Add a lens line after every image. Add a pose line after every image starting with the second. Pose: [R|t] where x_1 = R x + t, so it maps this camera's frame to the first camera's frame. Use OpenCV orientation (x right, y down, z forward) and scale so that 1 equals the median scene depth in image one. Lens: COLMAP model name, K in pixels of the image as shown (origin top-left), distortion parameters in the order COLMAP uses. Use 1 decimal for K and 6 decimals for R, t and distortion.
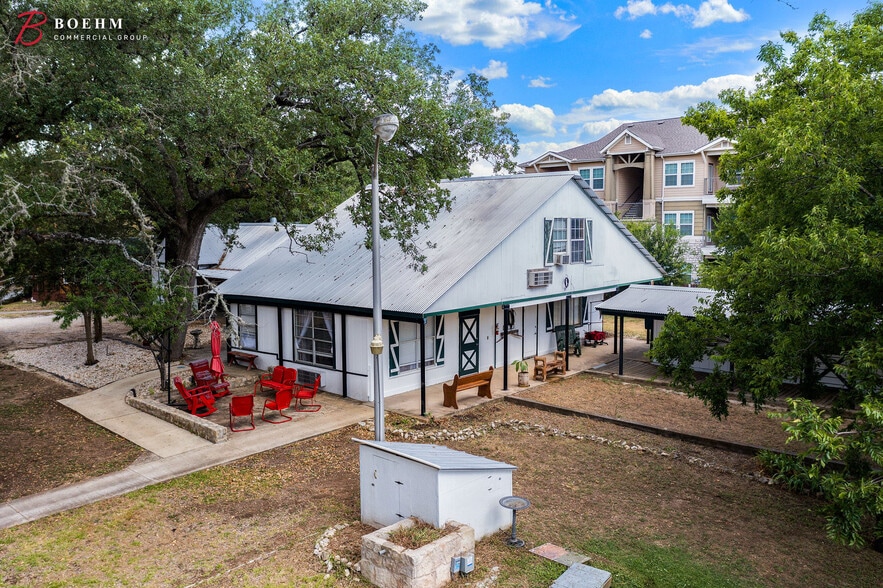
lens RADIAL K [[606.3, 0, 441.5], [0, 606.3, 294.0], [0, 0, 1]] dist [0.000625, 0.000480]
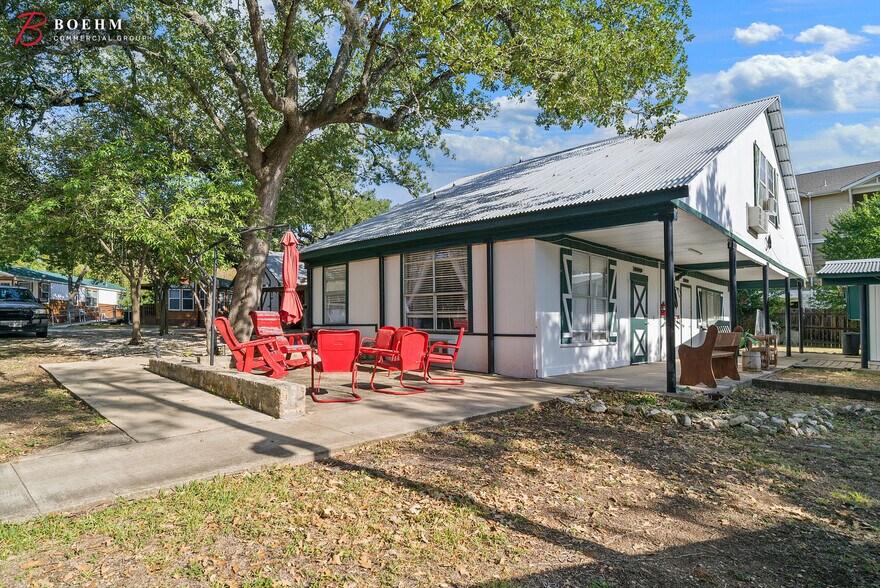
lens RADIAL K [[604.2, 0, 440.0], [0, 604.2, 294.0], [0, 0, 1]] dist [0.000625, 0.000480]
pose [[0.992136, 0.000693, -0.125165, -0.124878], [-0.005901, 0.999132, -0.041245, 0.105267], [0.125028, 0.041659, 0.991278, 0.353259]]
